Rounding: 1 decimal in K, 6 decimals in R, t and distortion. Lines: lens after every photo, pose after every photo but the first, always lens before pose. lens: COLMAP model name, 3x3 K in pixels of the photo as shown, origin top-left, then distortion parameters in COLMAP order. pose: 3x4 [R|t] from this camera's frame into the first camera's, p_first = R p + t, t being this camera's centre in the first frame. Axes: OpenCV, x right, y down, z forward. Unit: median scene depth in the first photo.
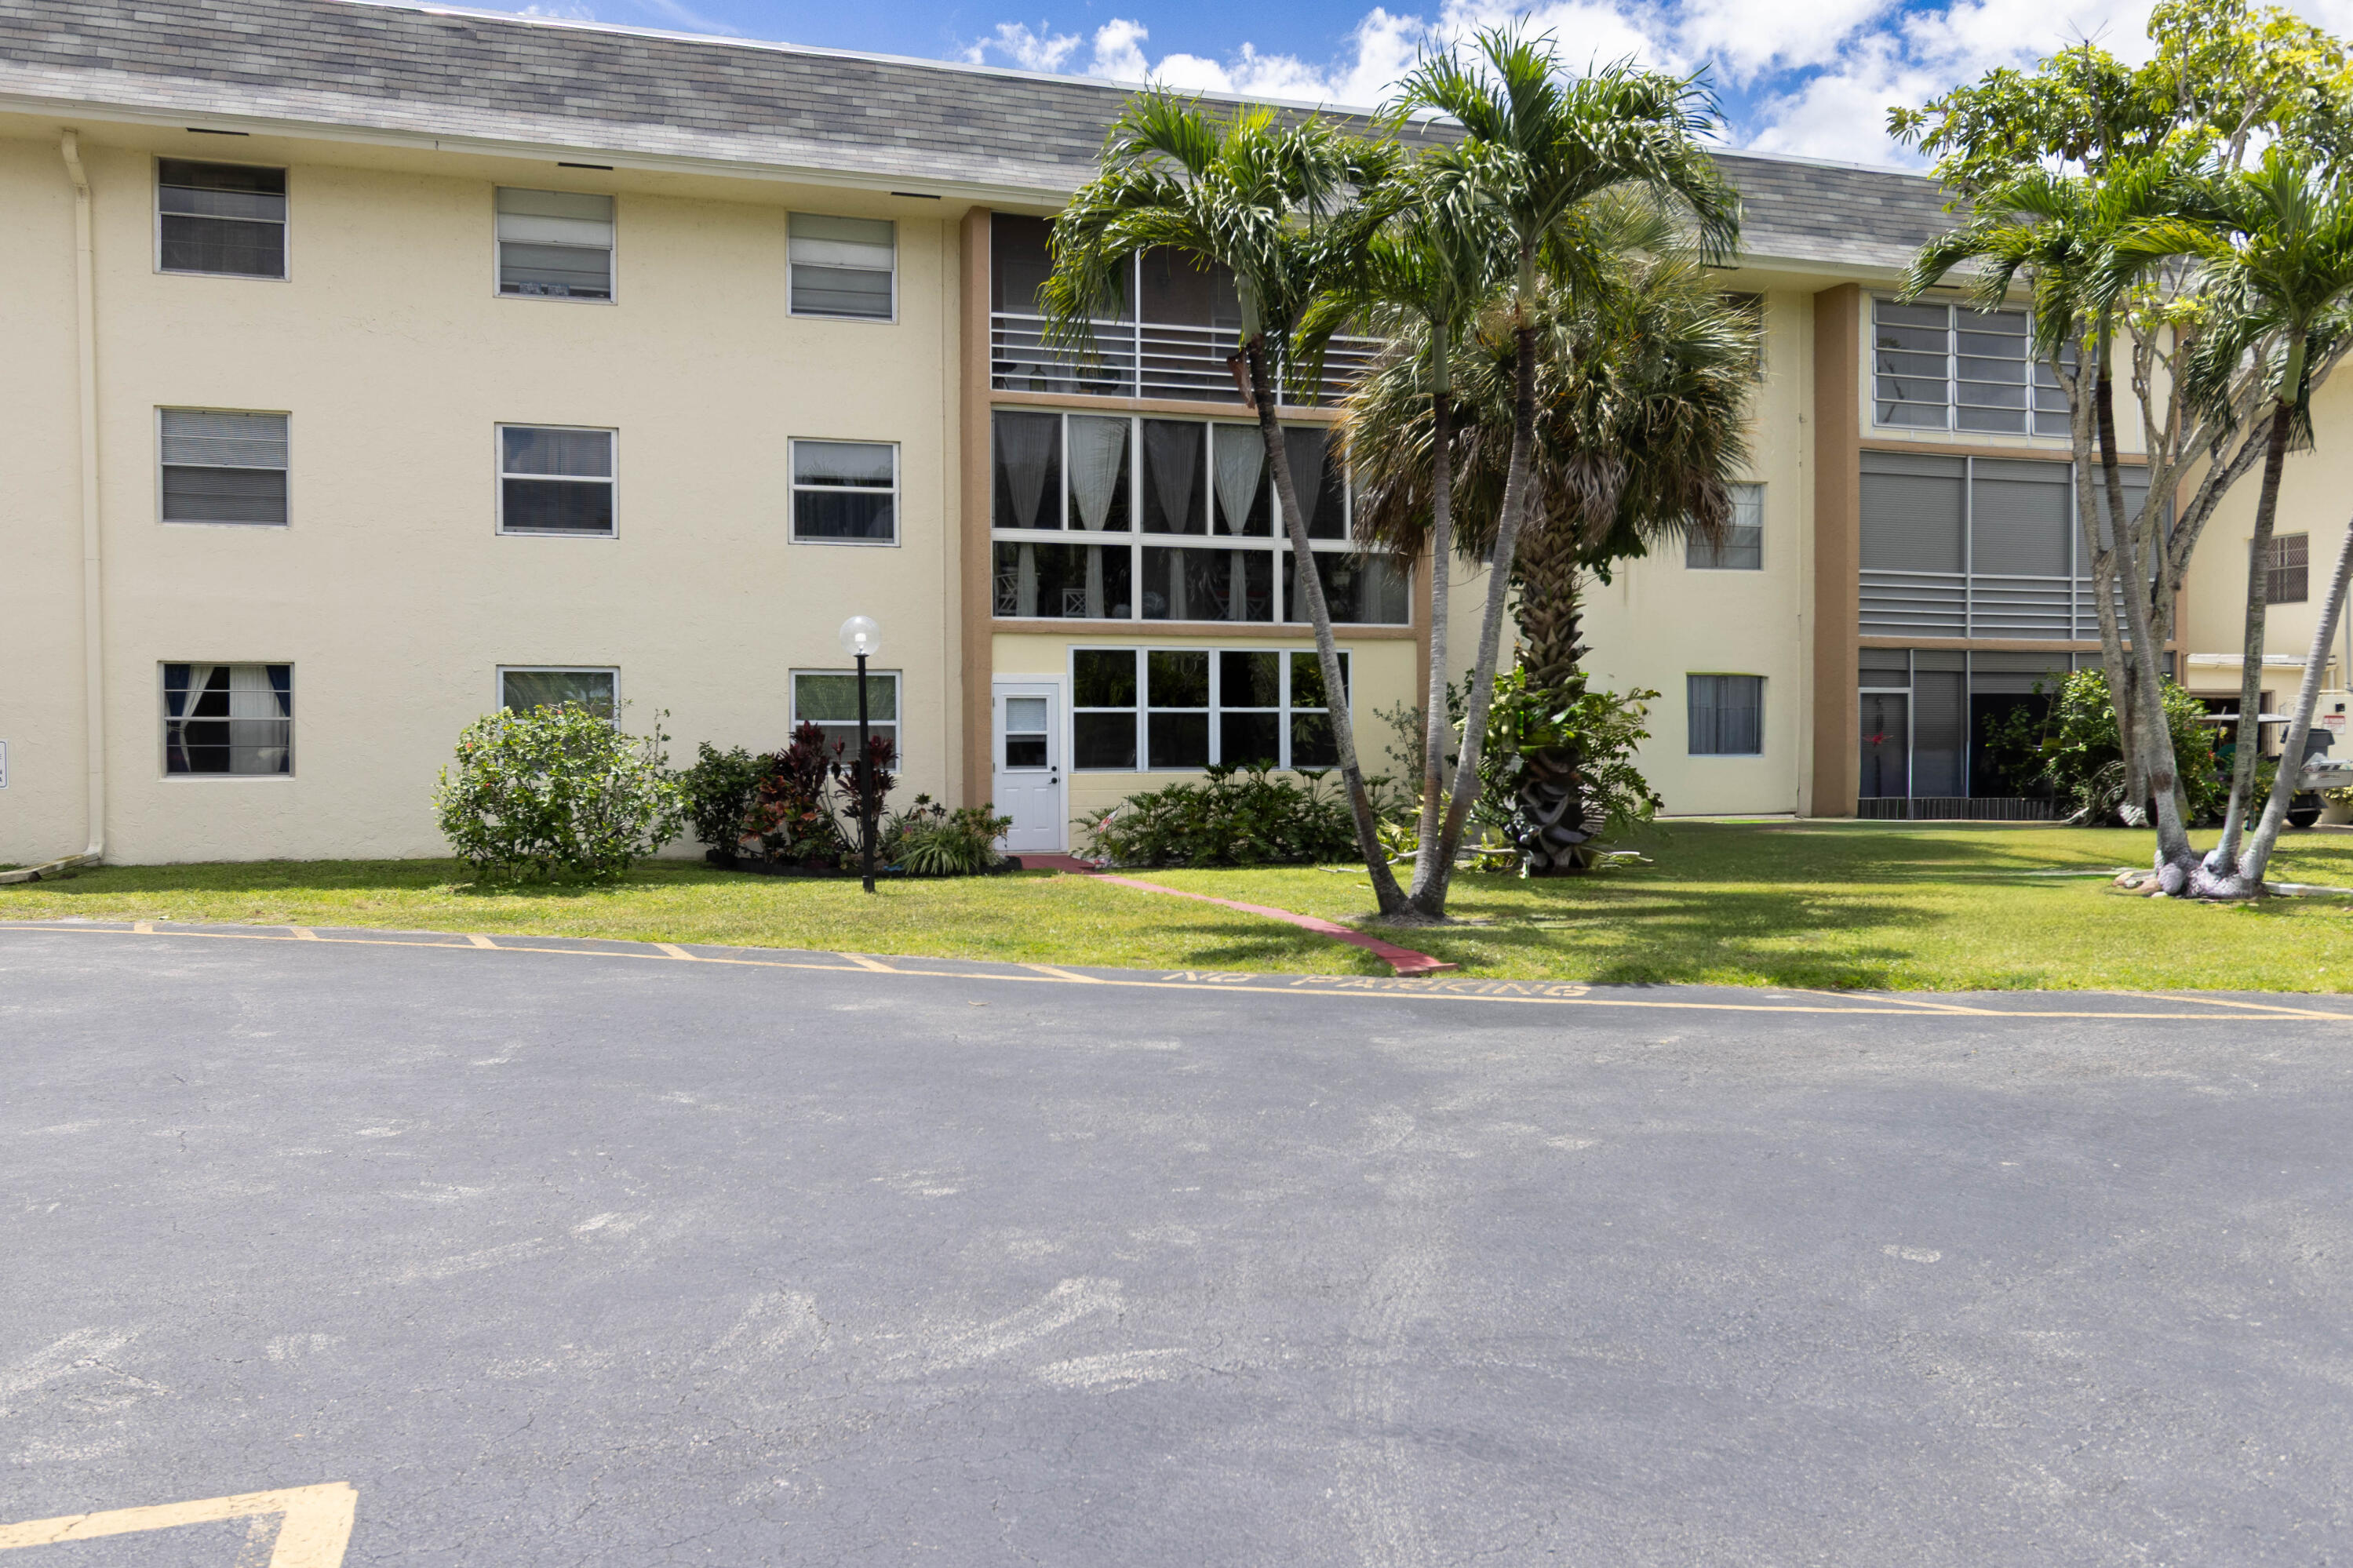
lens RADIAL K [[1952.2, 0, 1177.4], [0, 1952.2, 782.3], [0, 0, 1]] dist [-0.002208, -0.002694]
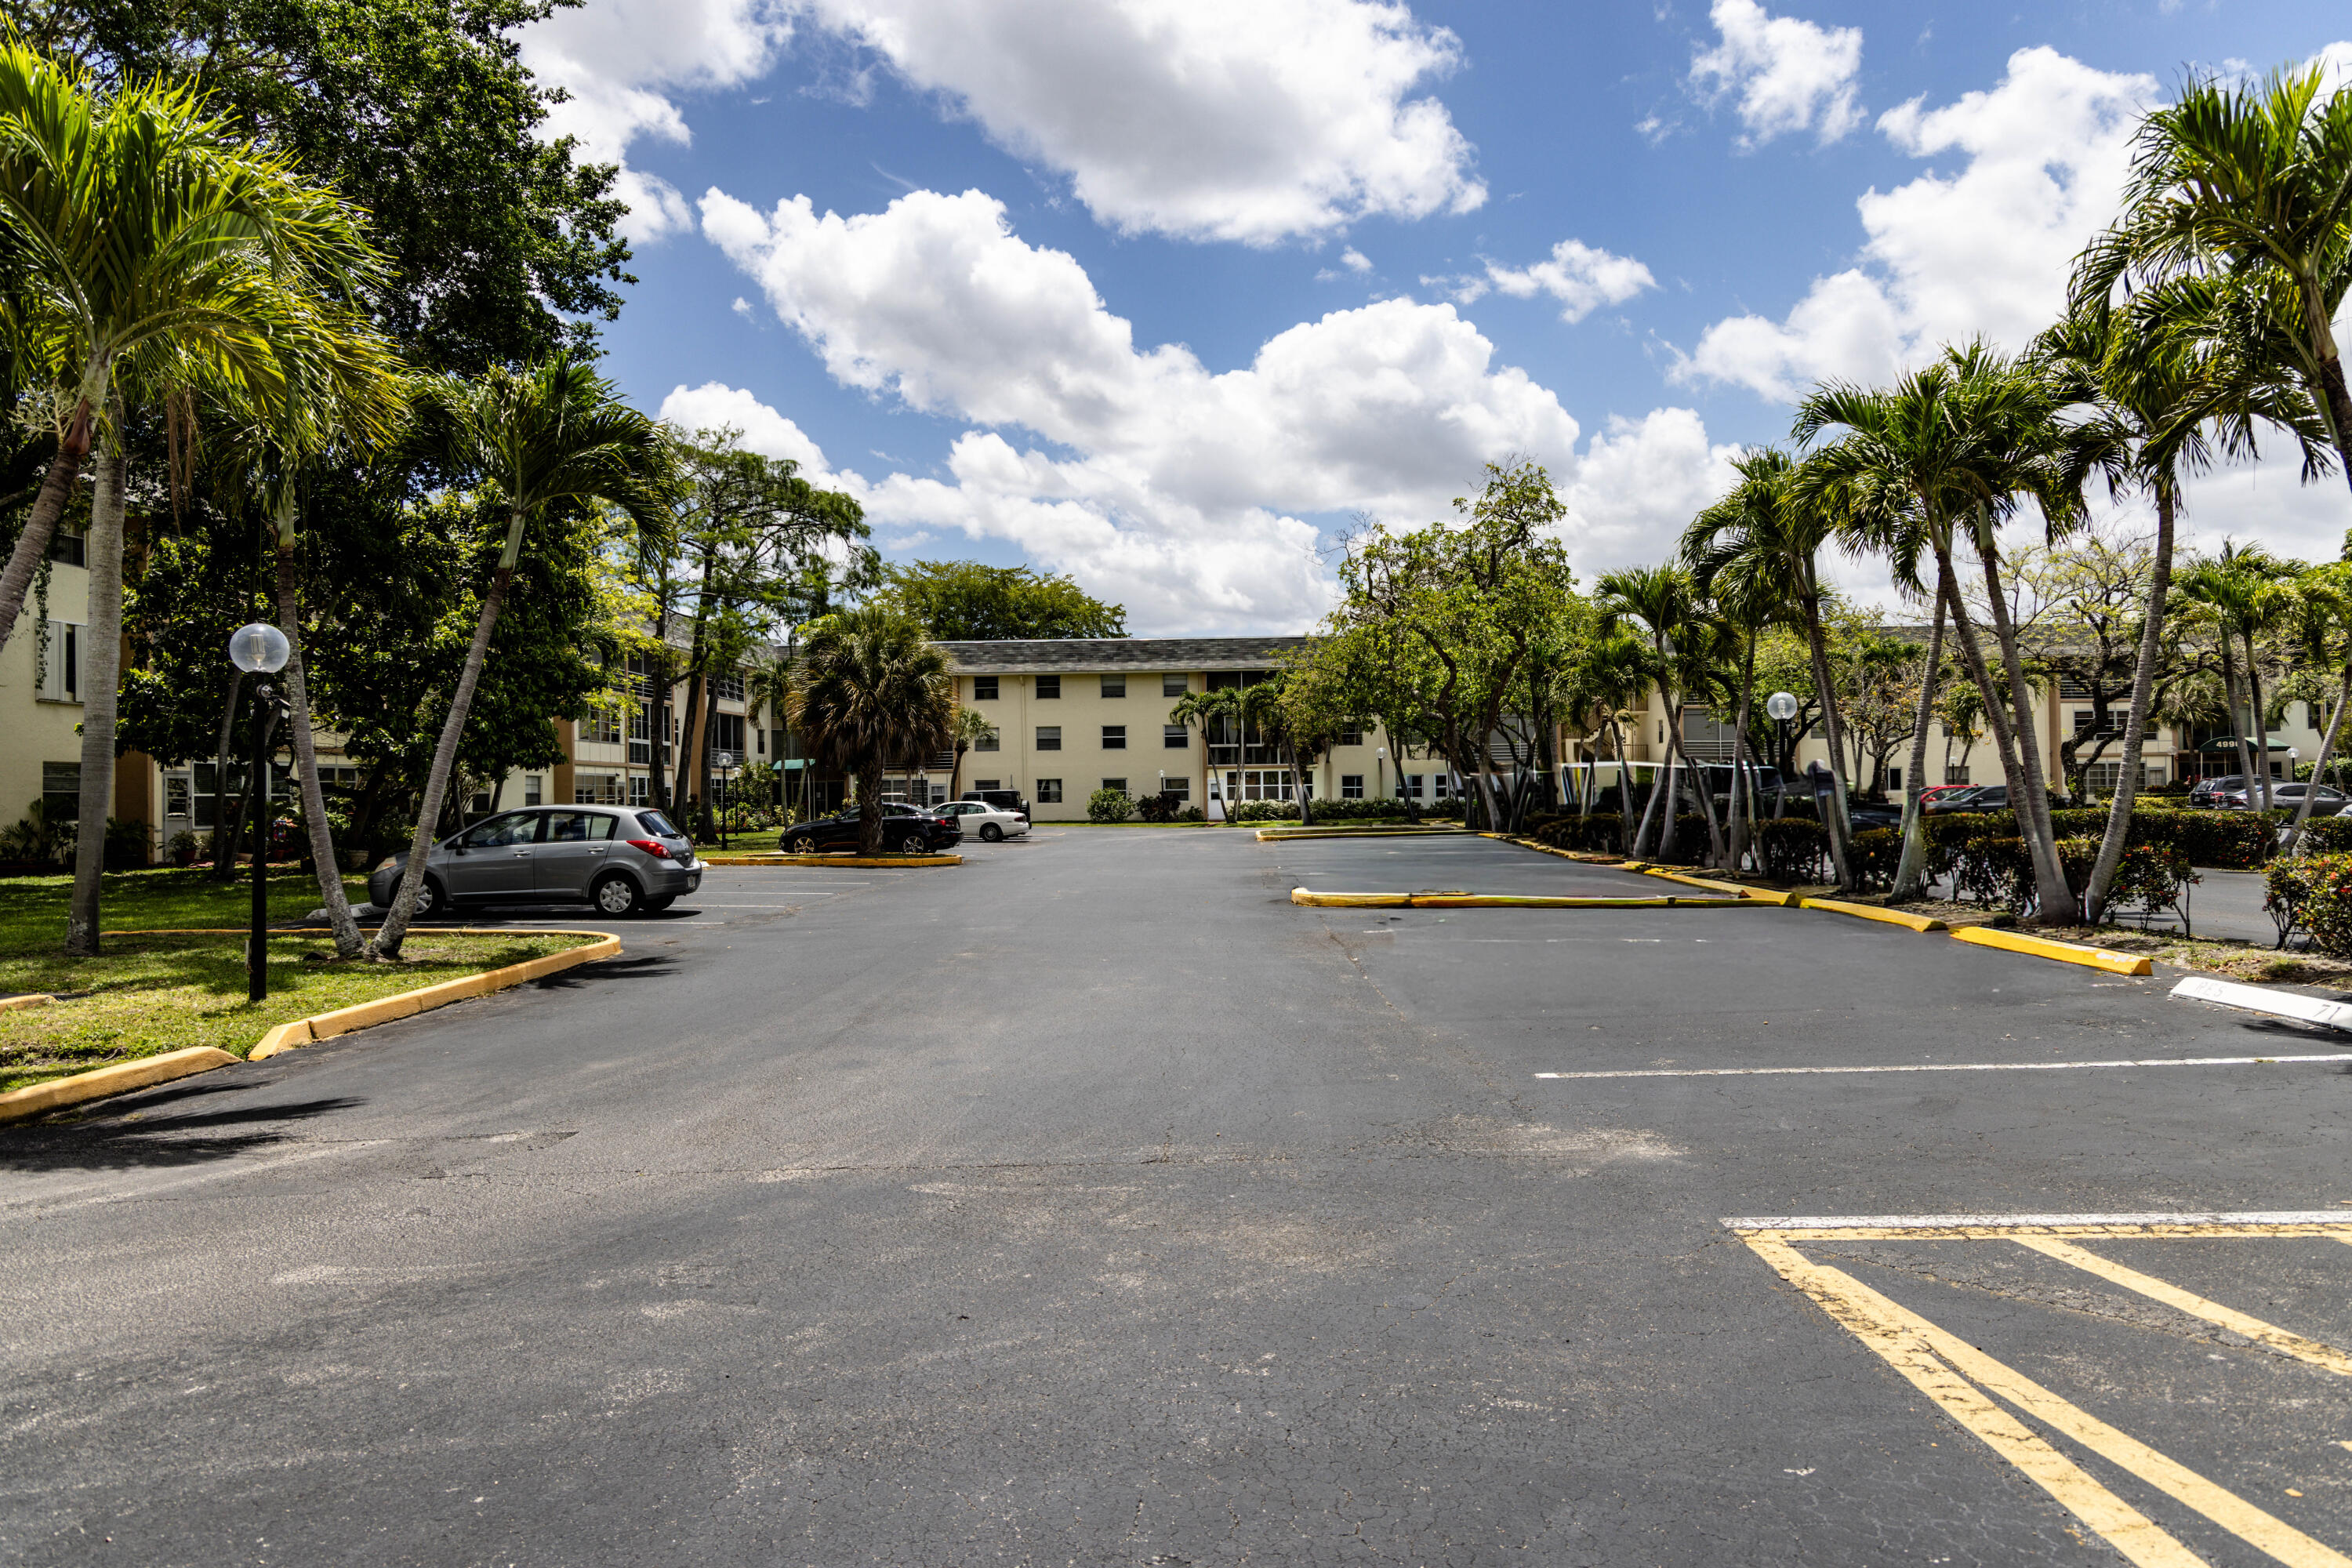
lens RADIAL K [[1623.1, 0, 1177.2], [0, 1623.1, 788.9], [0, 0, 1]] dist [0.000137, 0.000001]
pose [[0.925691, -0.011949, -0.378092, 1.254176], [0.003291, 0.999718, -0.023538, 0.055630], [0.378267, 0.020544, 0.925469, -2.459628]]
